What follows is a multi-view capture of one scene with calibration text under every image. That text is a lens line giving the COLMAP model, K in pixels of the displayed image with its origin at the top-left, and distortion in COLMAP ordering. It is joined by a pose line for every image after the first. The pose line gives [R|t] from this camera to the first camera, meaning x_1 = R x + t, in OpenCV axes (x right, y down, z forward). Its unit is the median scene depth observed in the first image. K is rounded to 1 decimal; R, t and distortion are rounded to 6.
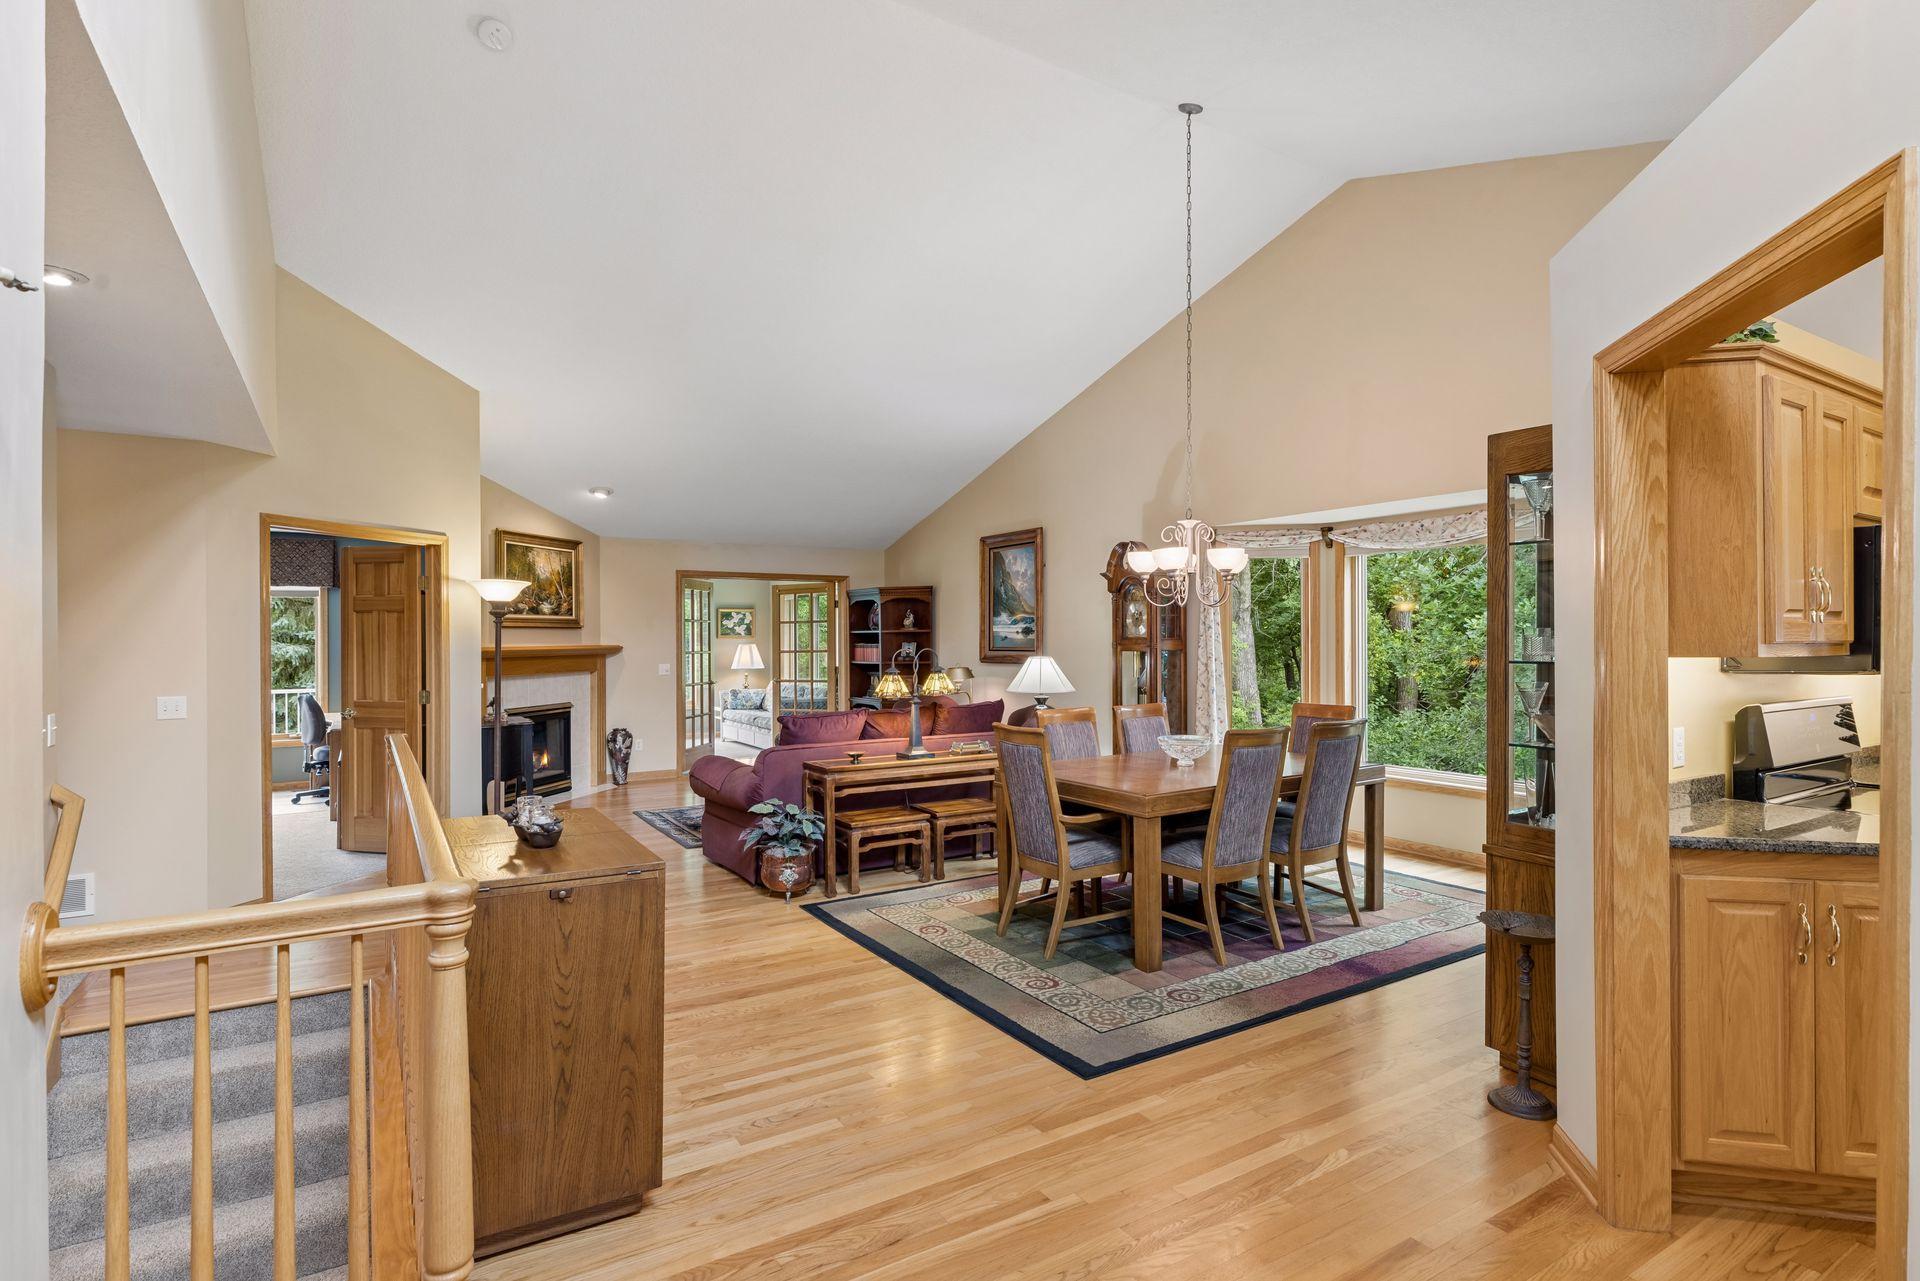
lens RADIAL K [[959.1, 0, 966.4], [0, 959.1, 641.6], [0, 0, 1]] dist [-0.002530, -0.000111]
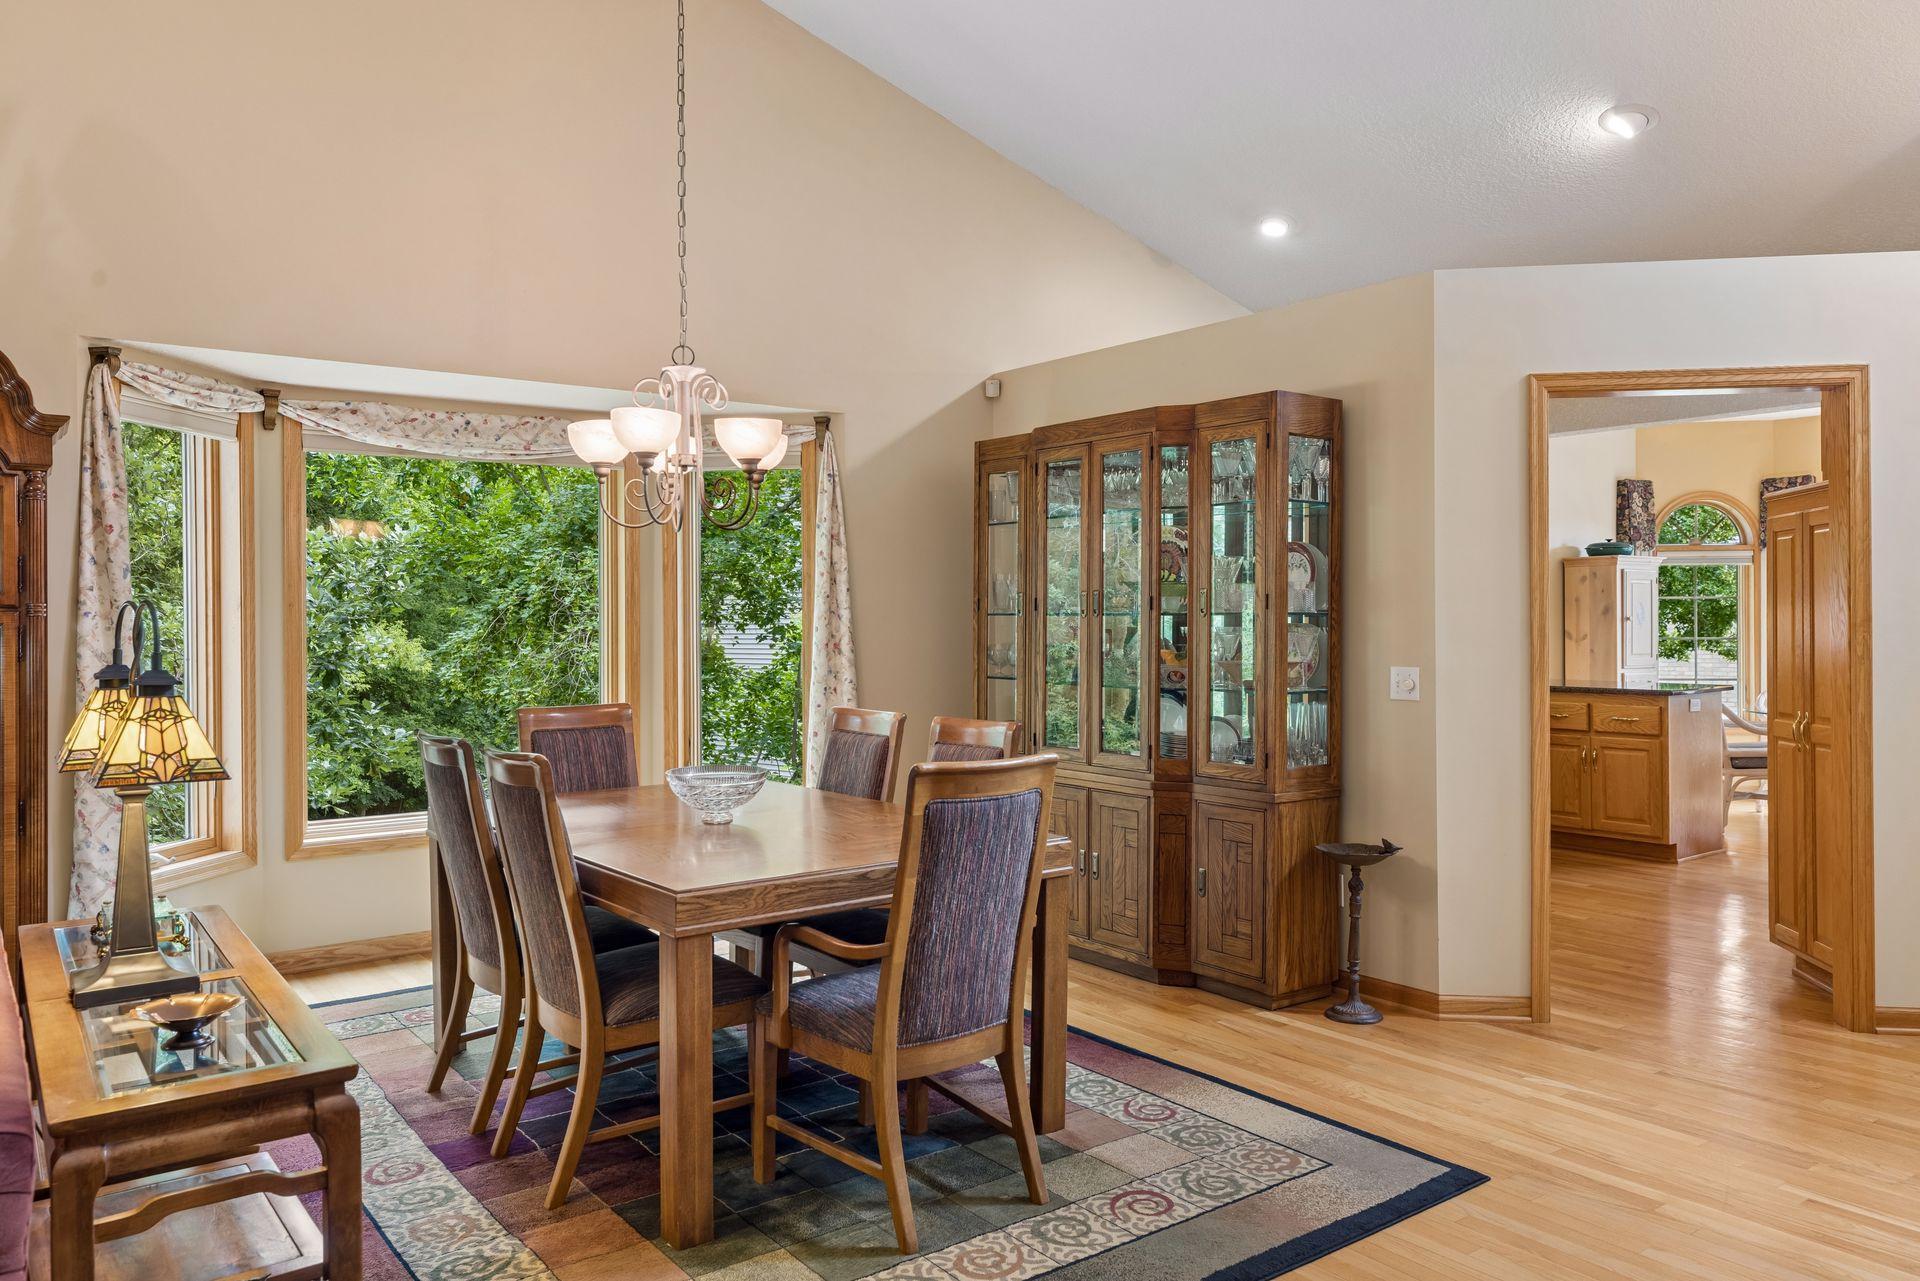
lens RADIAL K [[1347.1, 0, 967.3], [0, 1347.1, 623.4], [0, 0, 1]] dist [0.006036, 0.001666]
pose [[-0.080002, 0.001061, 0.996794, -0.738107], [0.007257, 0.999974, -0.000482, 0.024641], [-0.996768, 0.007195, -0.080008, 1.247558]]
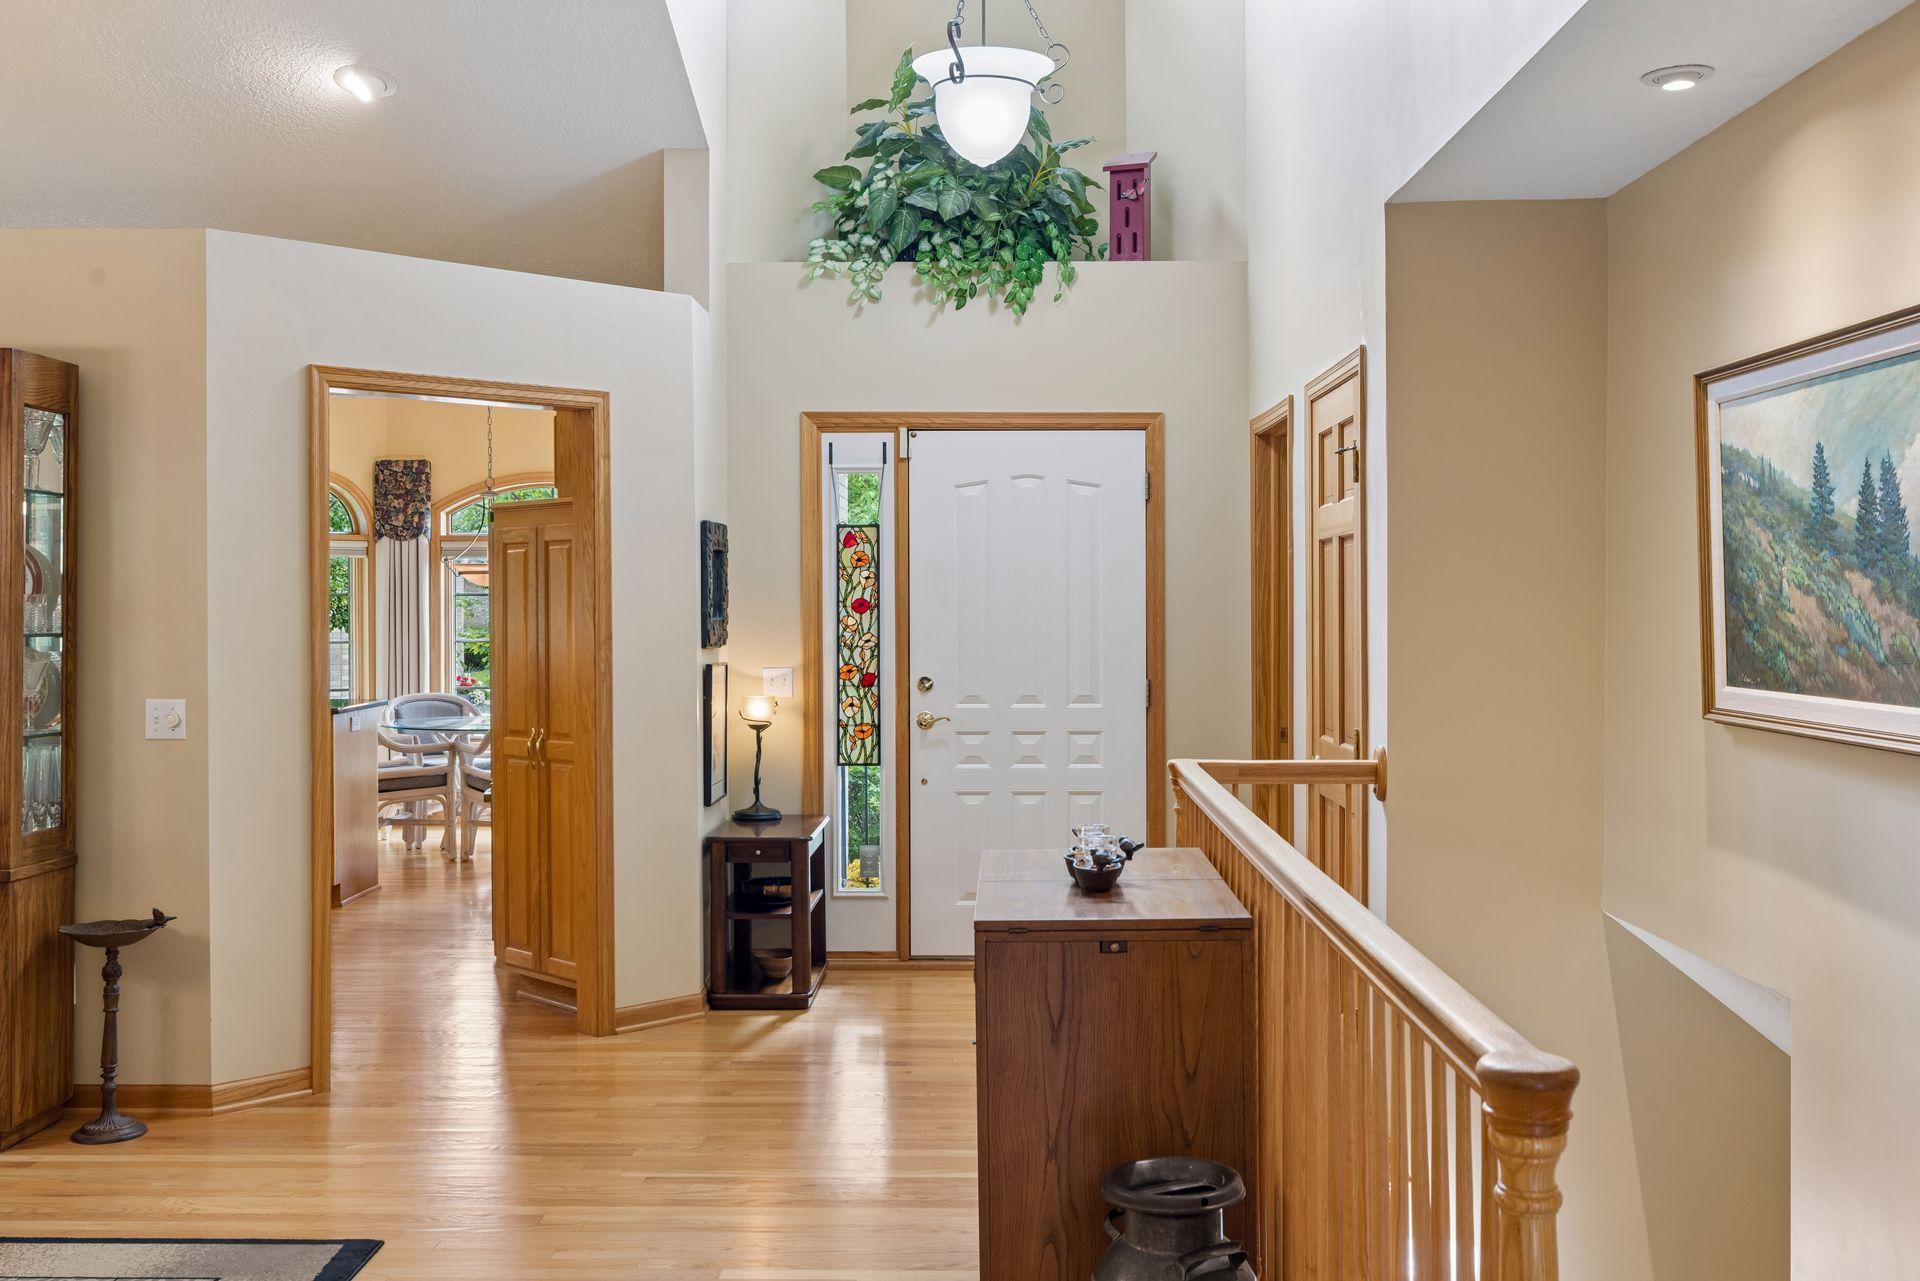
lens RADIAL K [[1860.8, 0, 958.2], [0, 1860.8, 595.4], [0, 0, 1]] dist [0.008142, 0.000000]
pose [[-0.834295, 0.003693, 0.551306, -0.821411], [0.003467, 0.999993, -0.001453, -0.008428], [-0.551308, 0.000699, -0.834302, 1.606501]]
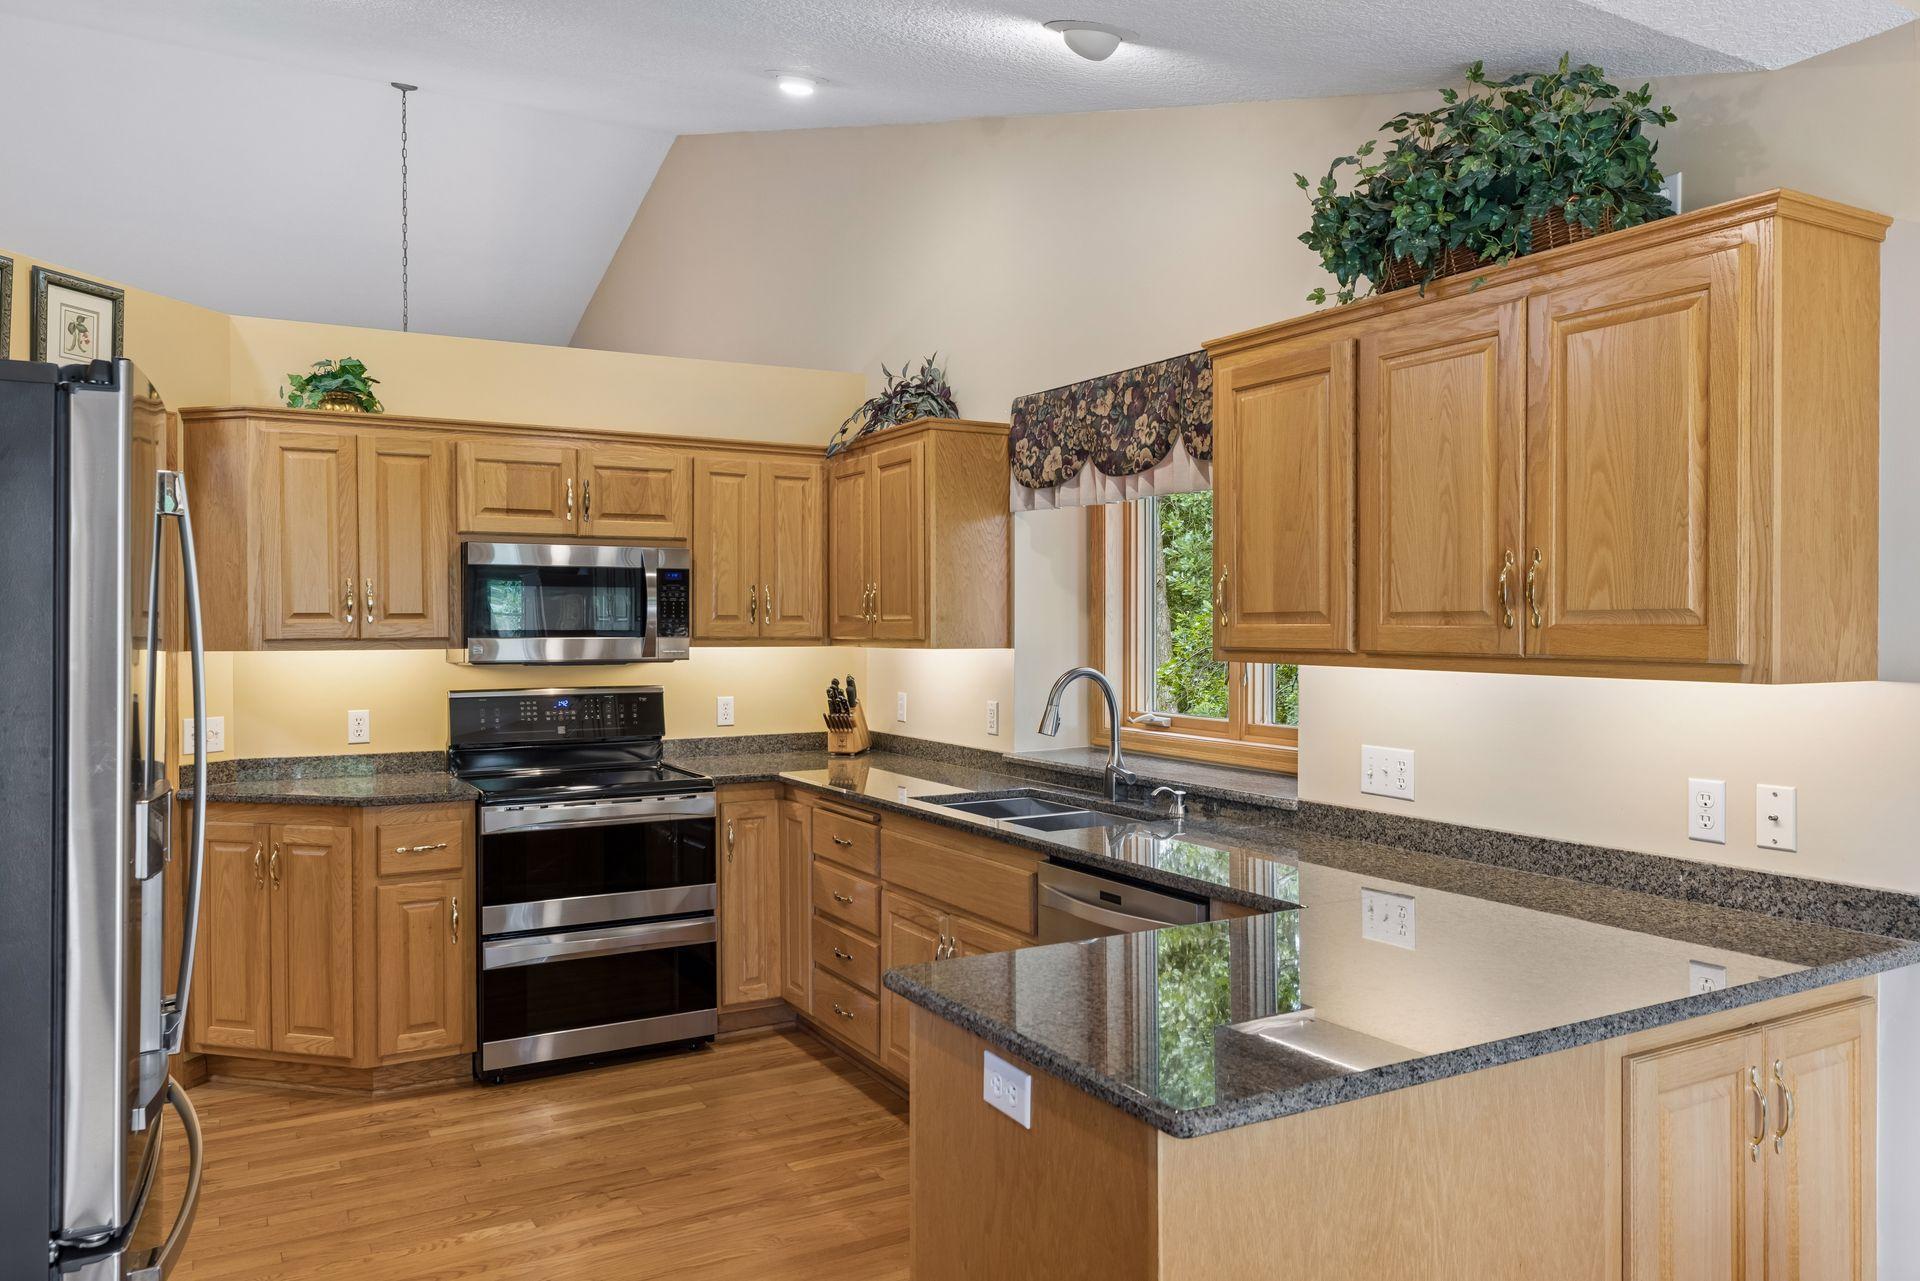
lens RADIAL K [[1347.1, 0, 971.3], [0, 1347.1, 628.4], [0, 0, 1]] dist [0.006036, 0.001666]
pose [[0.998884, 0.002174, -0.047174, 1.197433], [-0.001803, 0.999967, 0.007904, -0.019006], [0.047190, -0.007810, 0.998855, -0.481857]]
